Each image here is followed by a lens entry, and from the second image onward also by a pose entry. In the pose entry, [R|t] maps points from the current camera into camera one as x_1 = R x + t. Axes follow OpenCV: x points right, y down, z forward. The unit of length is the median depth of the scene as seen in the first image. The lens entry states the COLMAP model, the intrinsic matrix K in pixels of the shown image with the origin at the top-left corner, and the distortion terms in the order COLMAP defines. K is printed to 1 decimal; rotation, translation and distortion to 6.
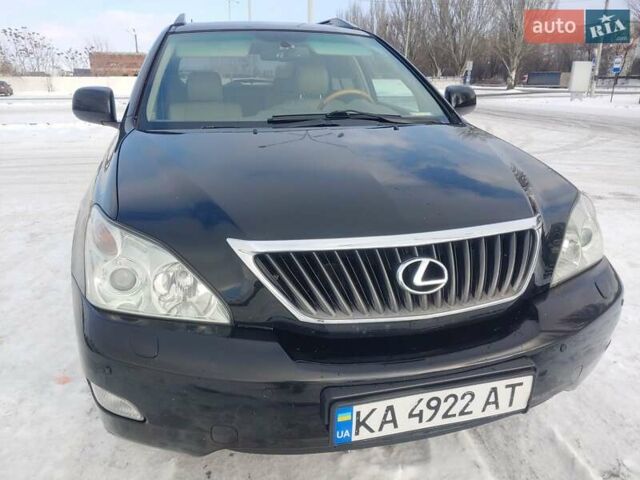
lens RADIAL K [[474.0, 0, 312.4], [0, 474.0, 249.3], [0, 0, 1]] dist [-0.001515, -0.026668]
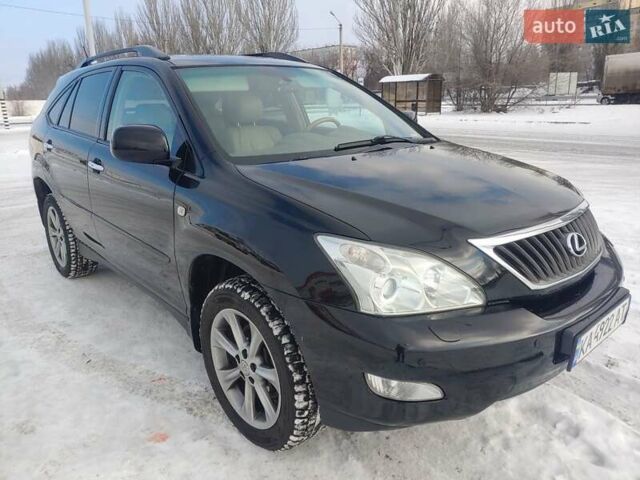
lens RADIAL K [[474.0, 0, 312.4], [0, 474.0, 249.3], [0, 0, 1]] dist [-0.001515, -0.026668]
pose [[0.893195, -0.154037, 0.422464, -0.786979], [0.169808, 0.985477, 0.000302, -0.049506], [-0.416375, 0.071468, 0.906380, 0.005341]]
